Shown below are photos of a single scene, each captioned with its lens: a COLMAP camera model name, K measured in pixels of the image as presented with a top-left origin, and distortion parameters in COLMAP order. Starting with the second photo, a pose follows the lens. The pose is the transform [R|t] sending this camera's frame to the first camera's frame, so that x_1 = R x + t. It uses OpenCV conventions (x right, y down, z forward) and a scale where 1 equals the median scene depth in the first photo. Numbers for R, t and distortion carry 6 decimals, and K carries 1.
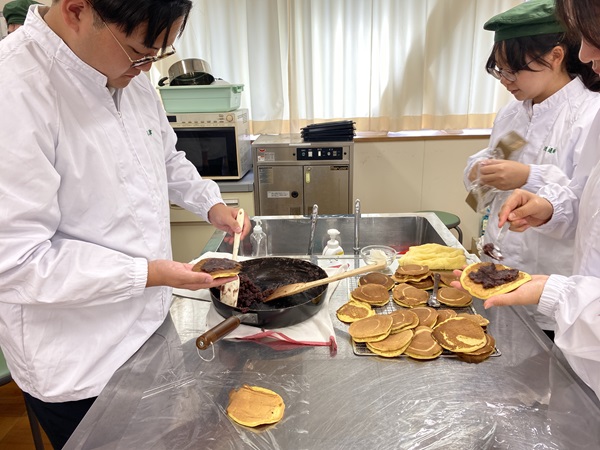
lens RADIAL K [[450.5, 0, 304.5], [0, 450.5, 226.3], [0, 0, 1]] dist [-0.004655, -0.018225]
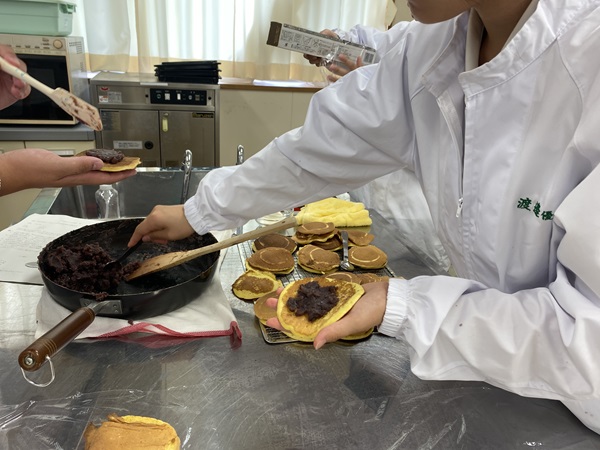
lens RADIAL K [[450.5, 0, 316.4], [0, 450.5, 220.6], [0, 0, 1]] dist [-0.004655, -0.018225]
pose [[0.939274, -0.033004, 0.341577, -0.045023], [0.007525, 0.997106, 0.075651, 0.019645], [-0.343085, -0.068487, 0.936804, 0.217974]]
